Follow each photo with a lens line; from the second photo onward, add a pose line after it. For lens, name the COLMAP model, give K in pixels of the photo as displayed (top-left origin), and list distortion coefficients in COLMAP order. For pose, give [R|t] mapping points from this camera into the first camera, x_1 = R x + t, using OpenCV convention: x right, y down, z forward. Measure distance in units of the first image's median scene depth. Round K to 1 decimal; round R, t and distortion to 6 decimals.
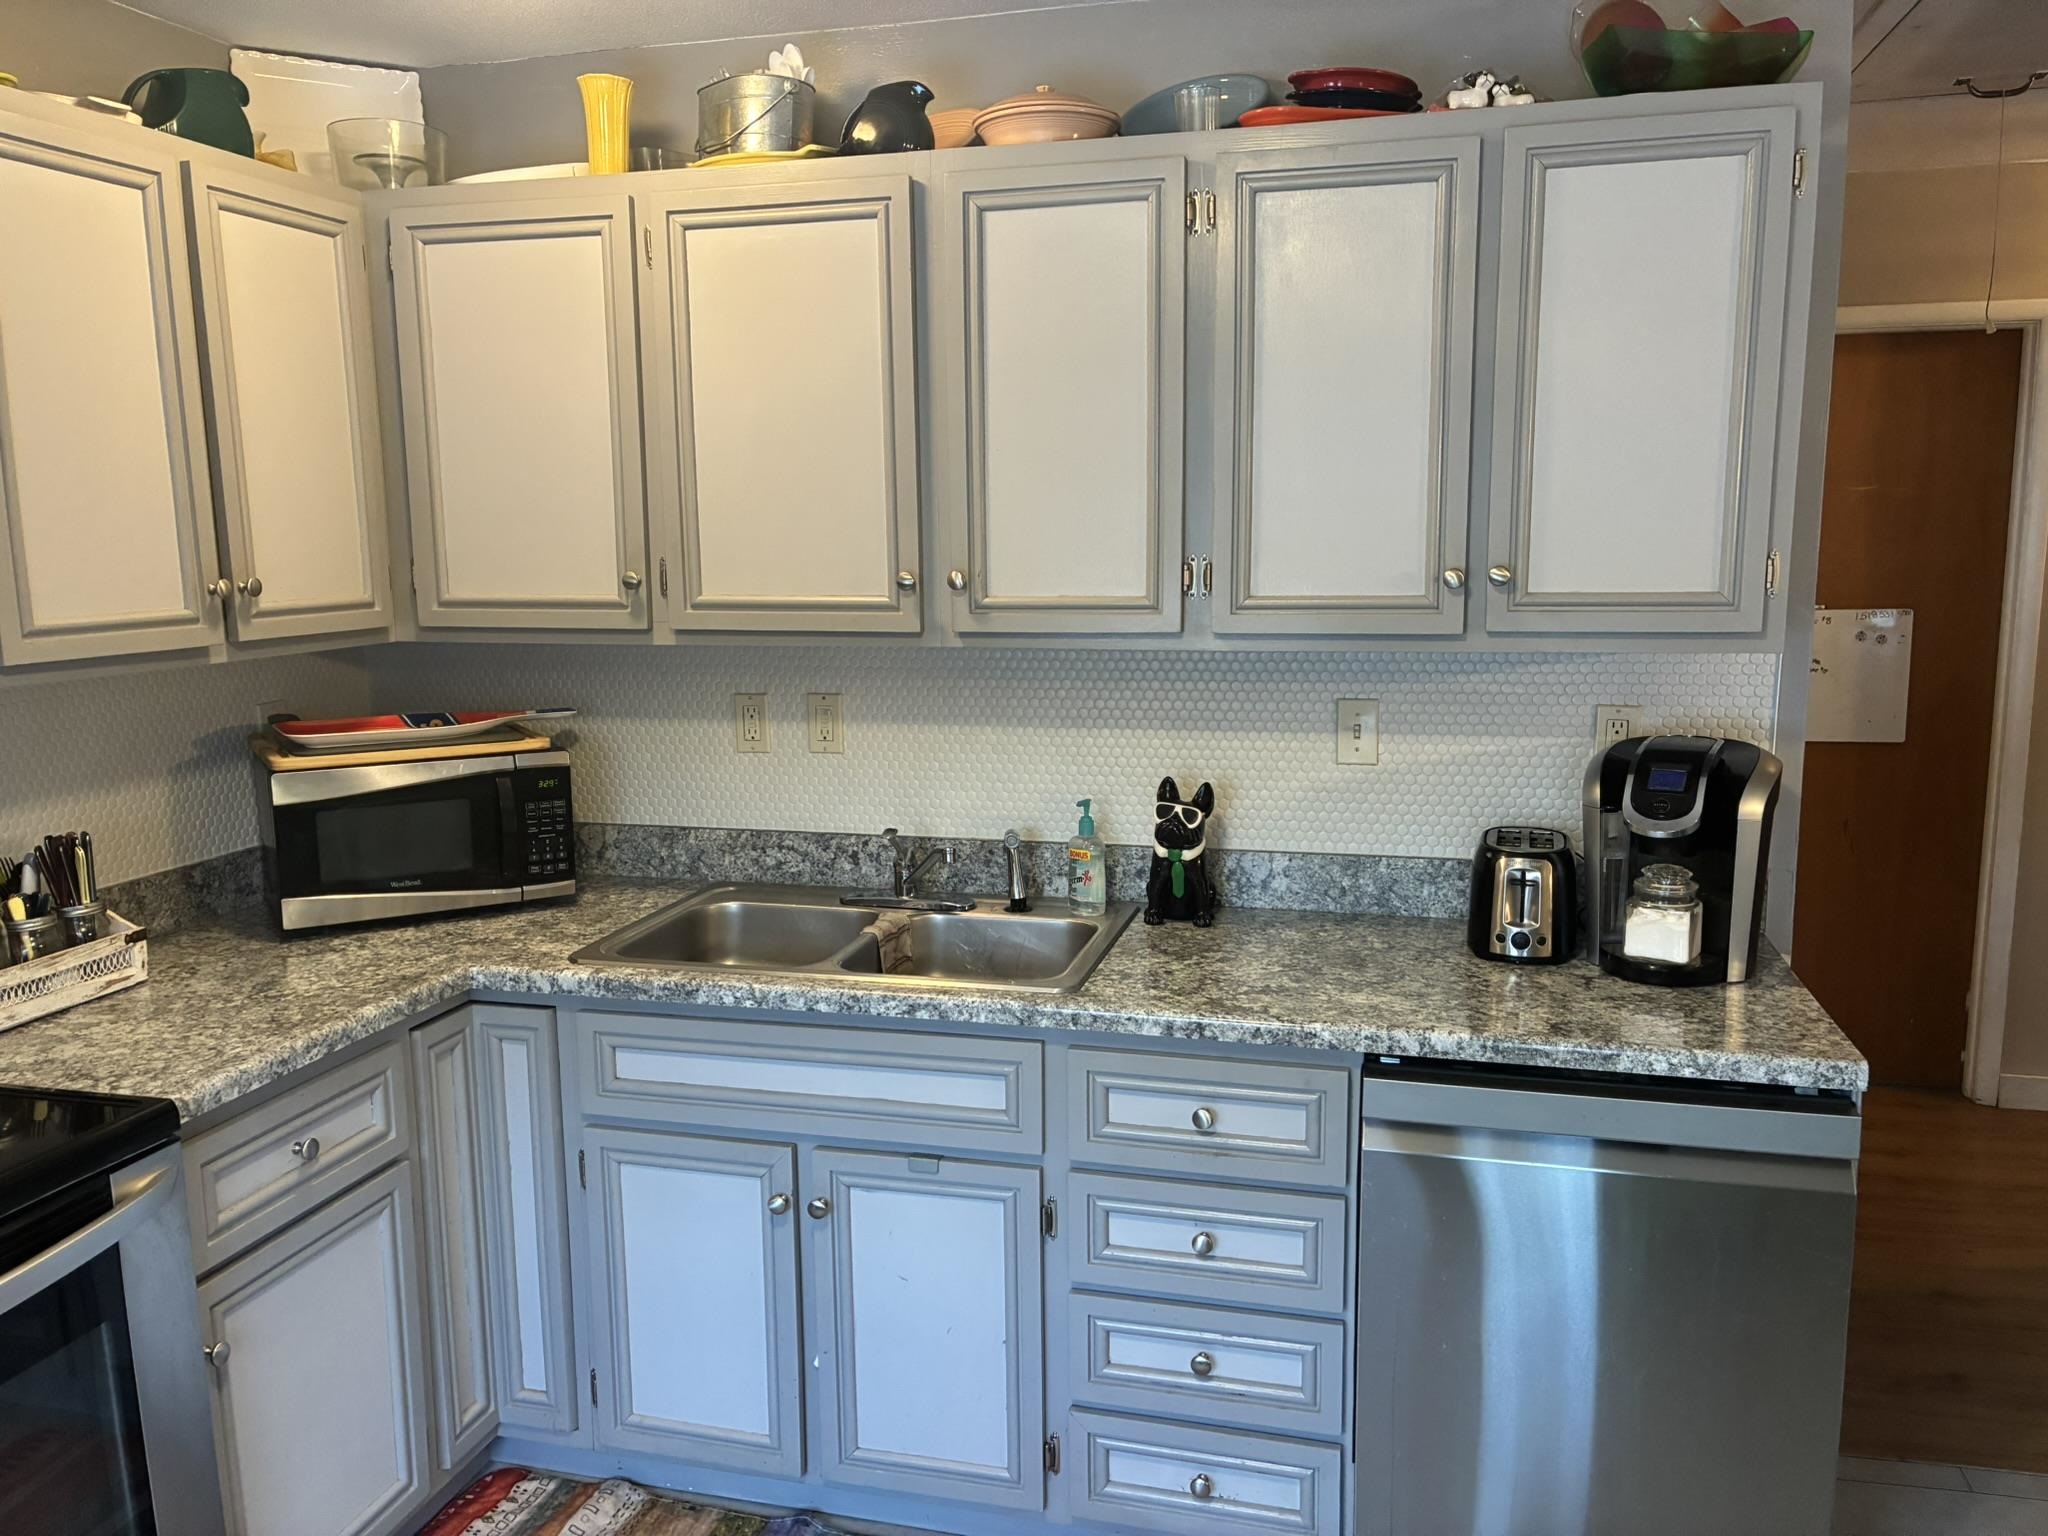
lens RADIAL K [[1543.6, 0, 1009.5], [0, 1543.6, 774.0], [0, 0, 1]] dist [0.061765, -0.078362]
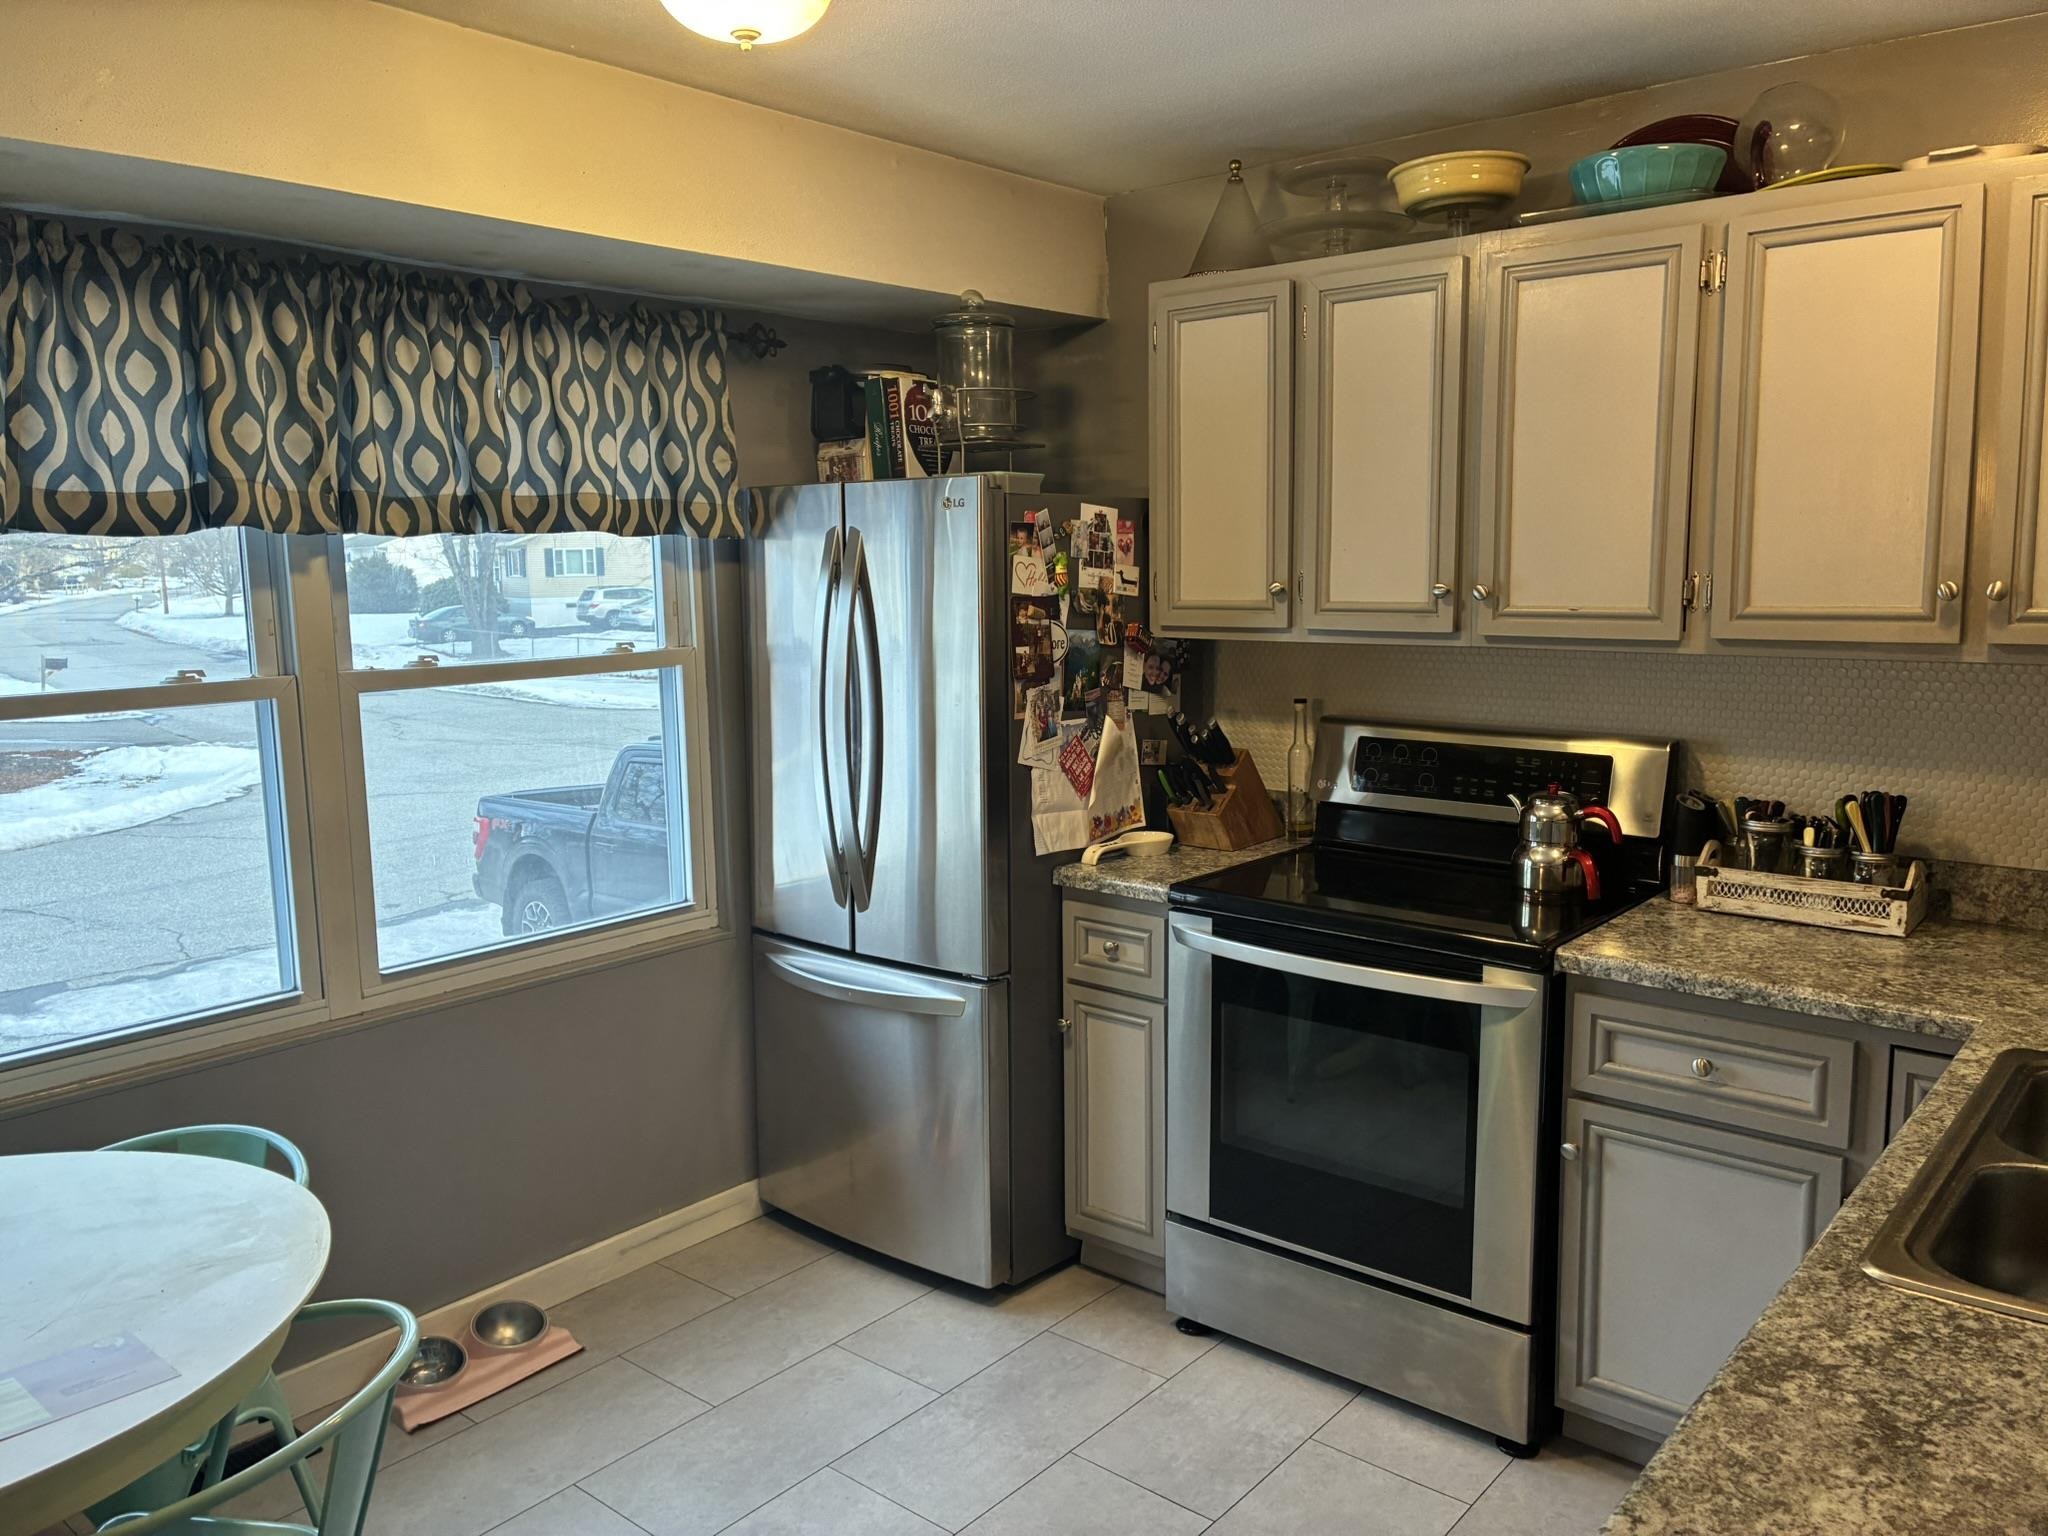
lens RADIAL K [[1543.6, 0, 1009.5], [0, 1543.6, 774.0], [0, 0, 1]] dist [0.061765, -0.078362]
pose [[-0.432811, 0.150016, -0.888915, 0.679507], [-0.120997, 0.967467, 0.222186, -0.147511], [0.893328, 0.203721, -0.400579, 0.826113]]
